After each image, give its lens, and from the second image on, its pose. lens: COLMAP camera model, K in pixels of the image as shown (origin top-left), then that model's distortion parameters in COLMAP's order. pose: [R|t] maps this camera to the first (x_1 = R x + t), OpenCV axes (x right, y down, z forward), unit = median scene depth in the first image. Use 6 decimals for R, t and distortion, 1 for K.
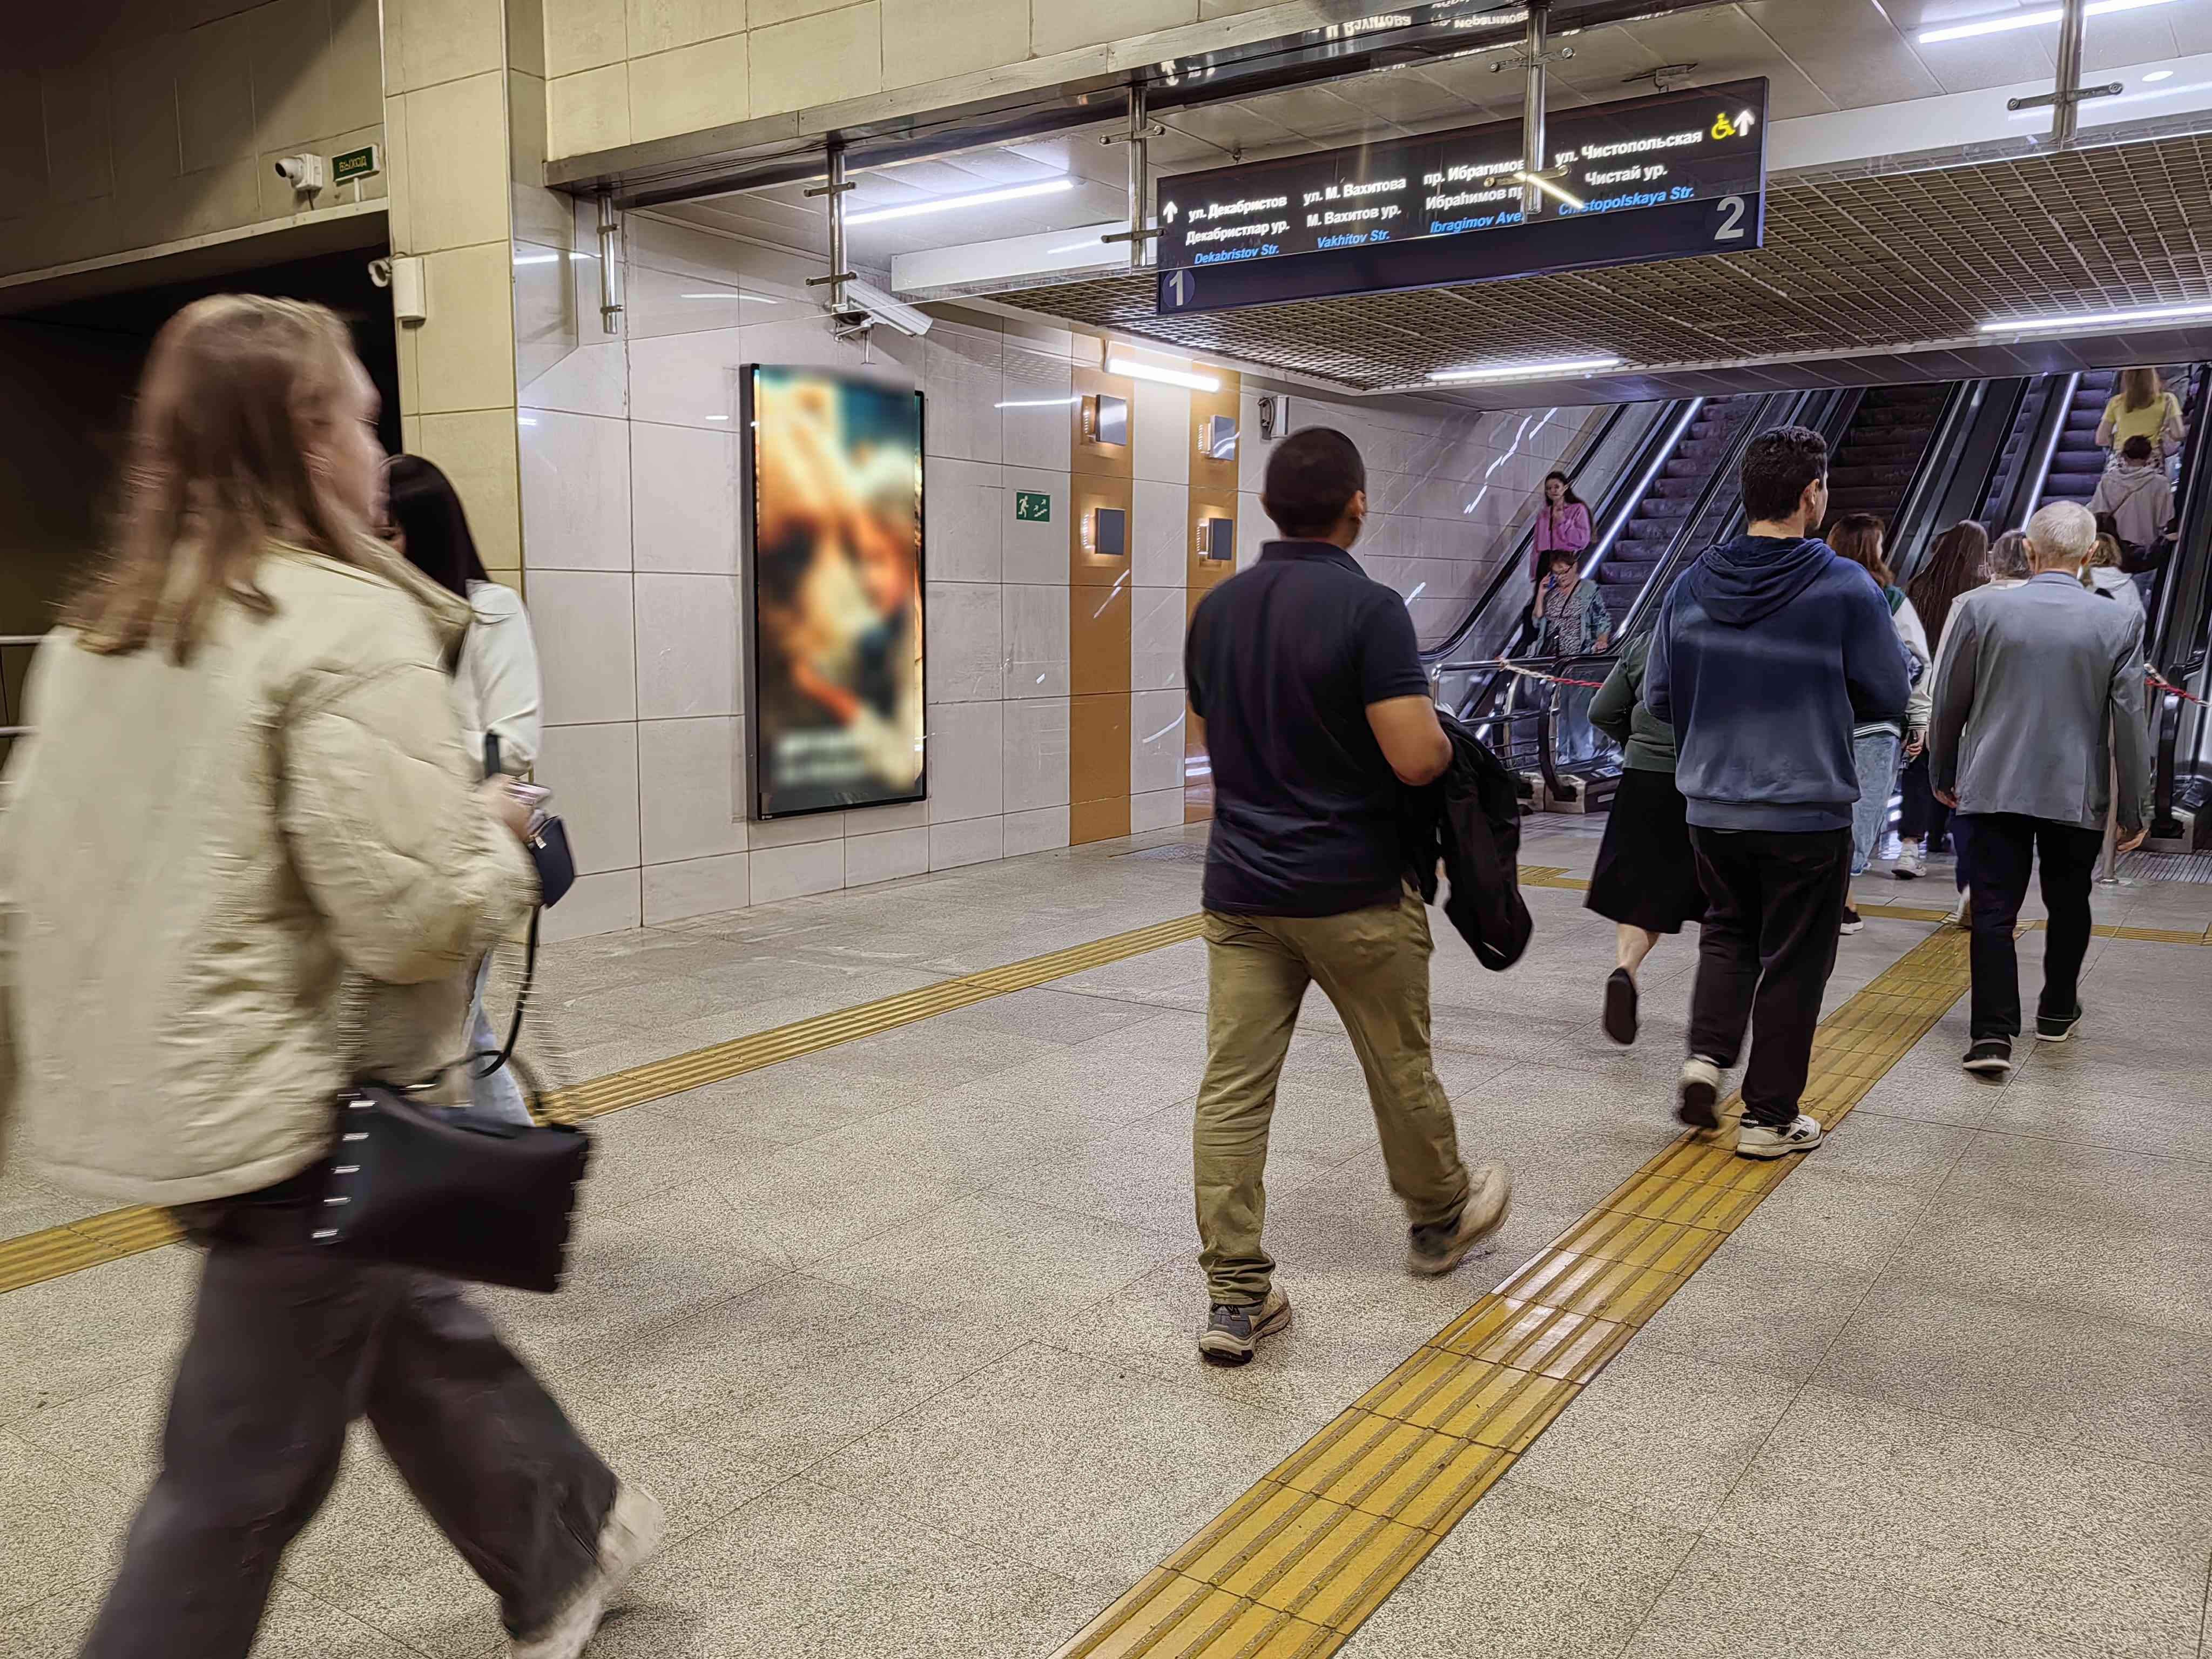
lens RADIAL K [[1719.3, 0, 1106.0], [0, 1719.3, 829.5], [0, 0, 1]] dist [0.055602, -0.009422]
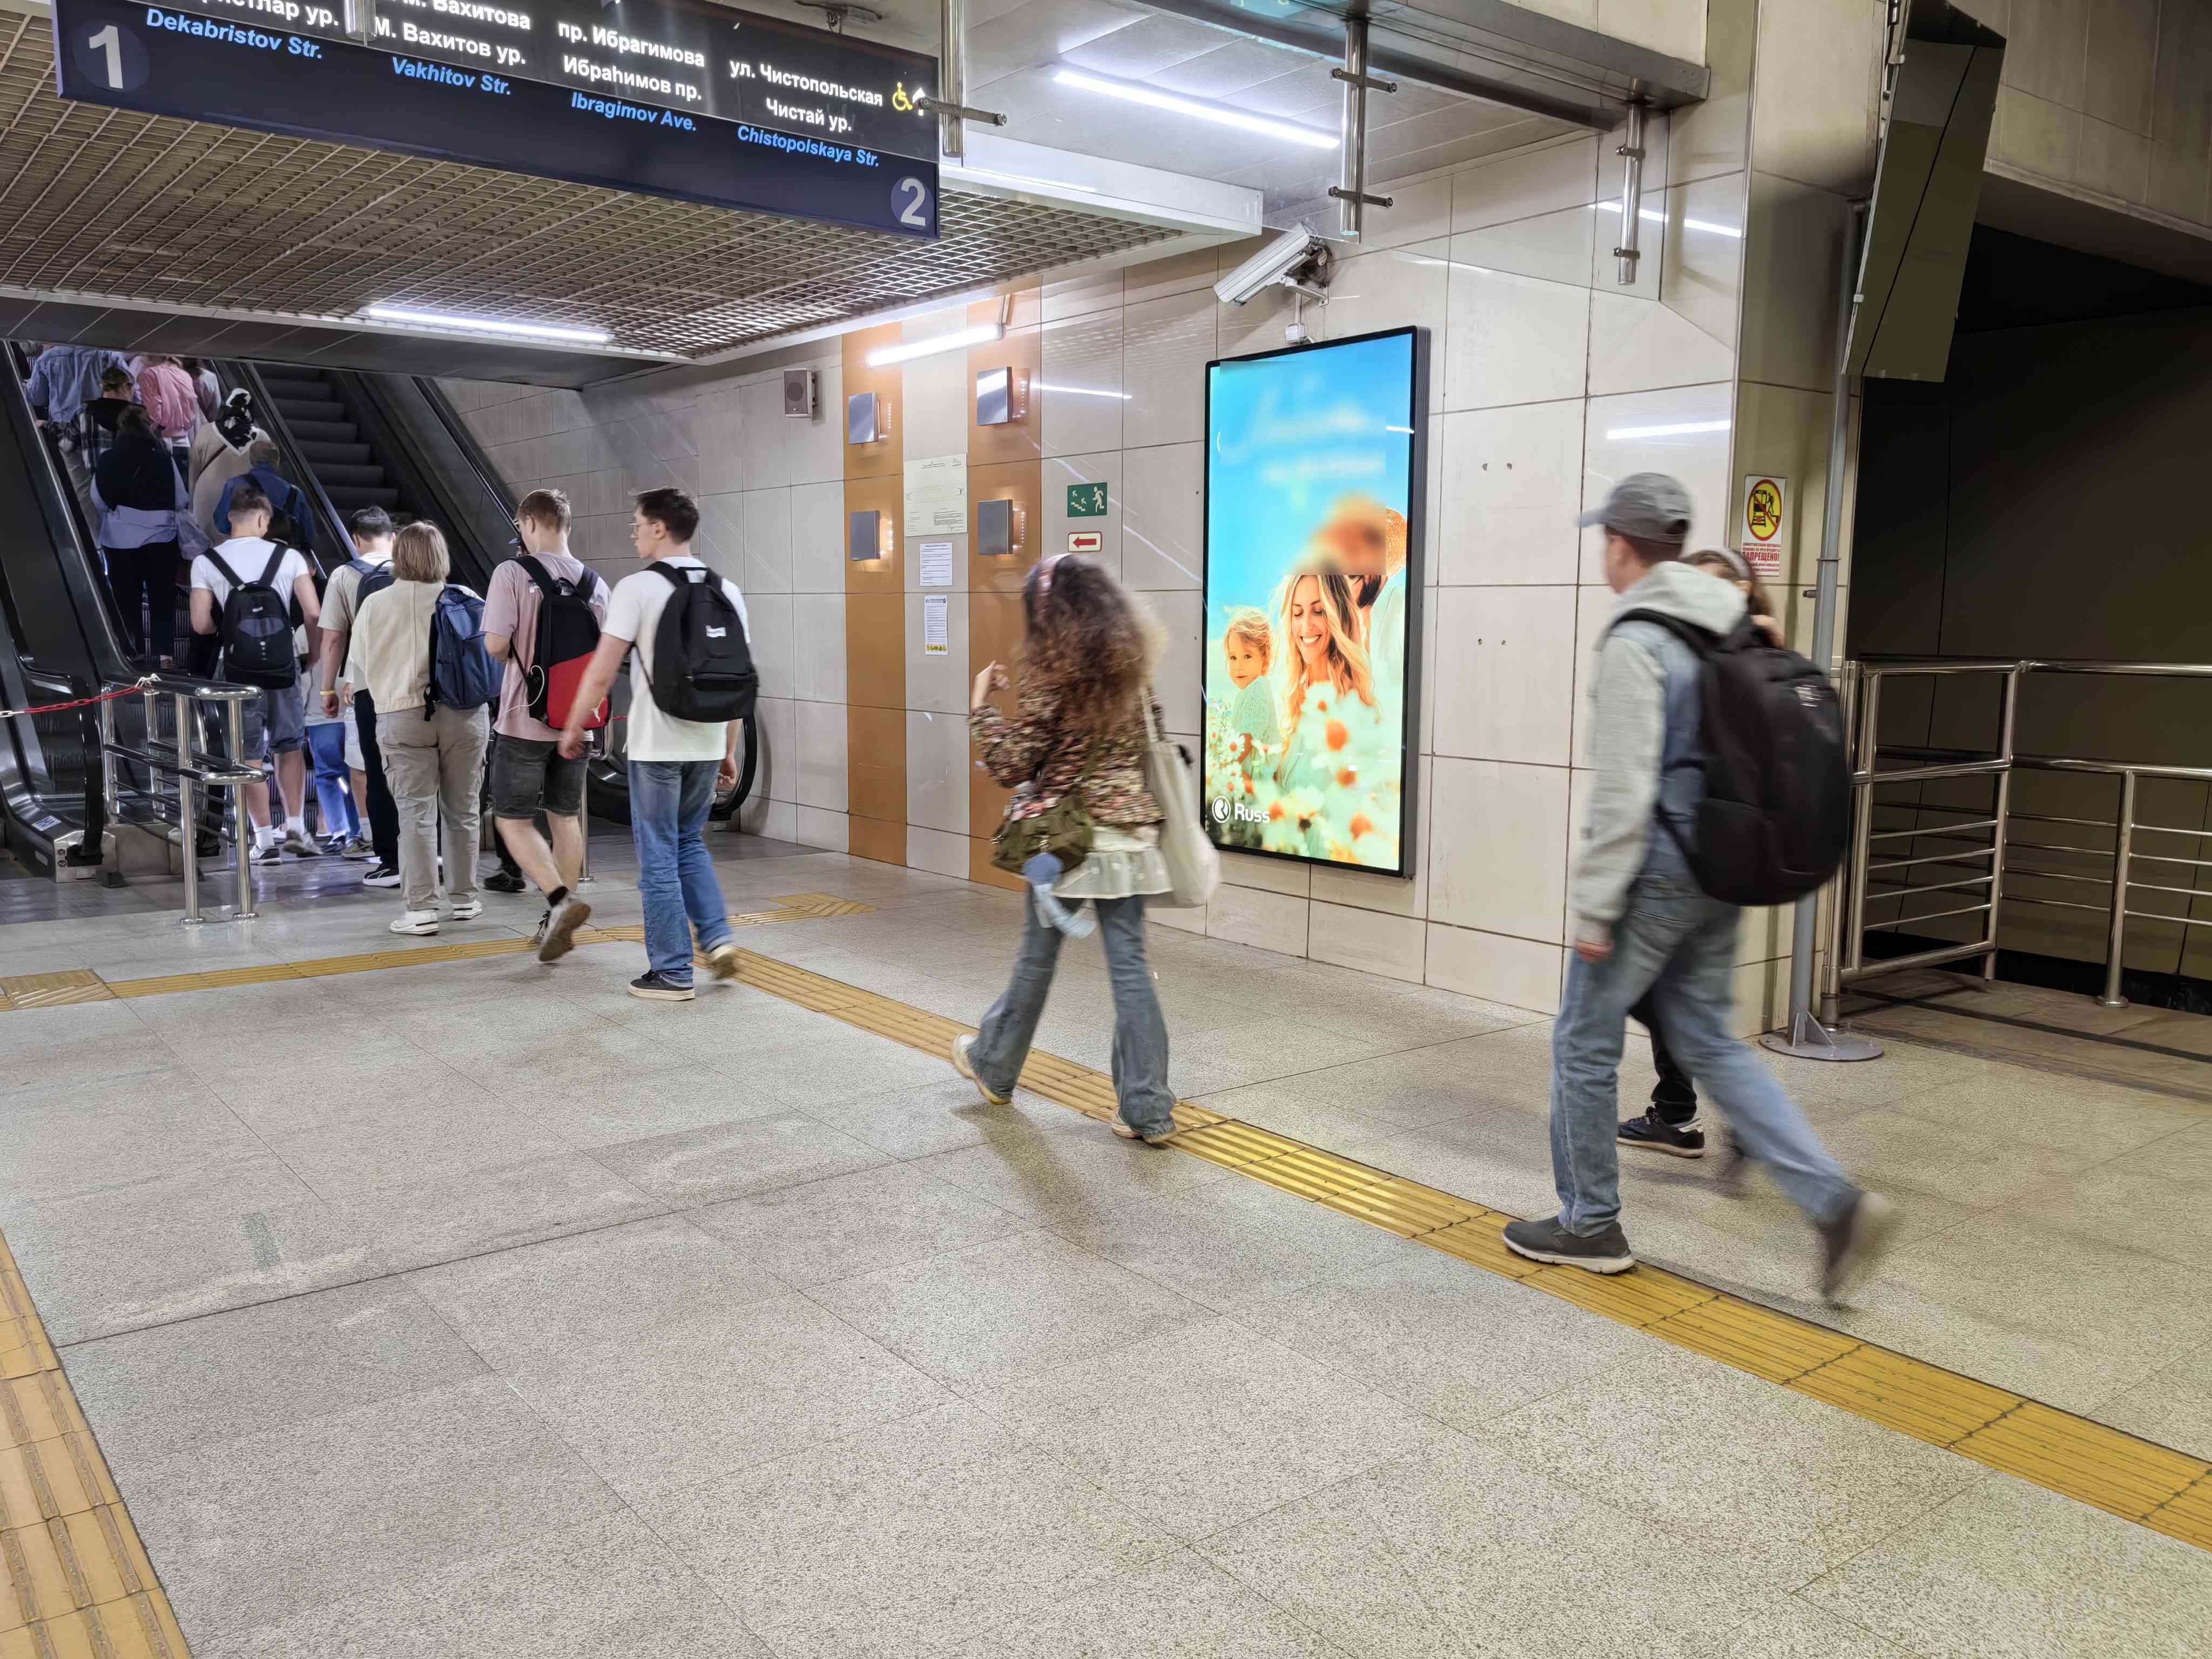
lens RADIAL K [[1719.3, 0, 1106.0], [0, 1719.3, 829.5], [0, 0, 1]] dist [0.055602, -0.009422]
pose [[0.288519, -0.126731, 0.949050, -0.513571], [0.121556, 0.988030, 0.094982, -0.095803], [-0.949727, 0.087959, 0.300471, 0.643970]]
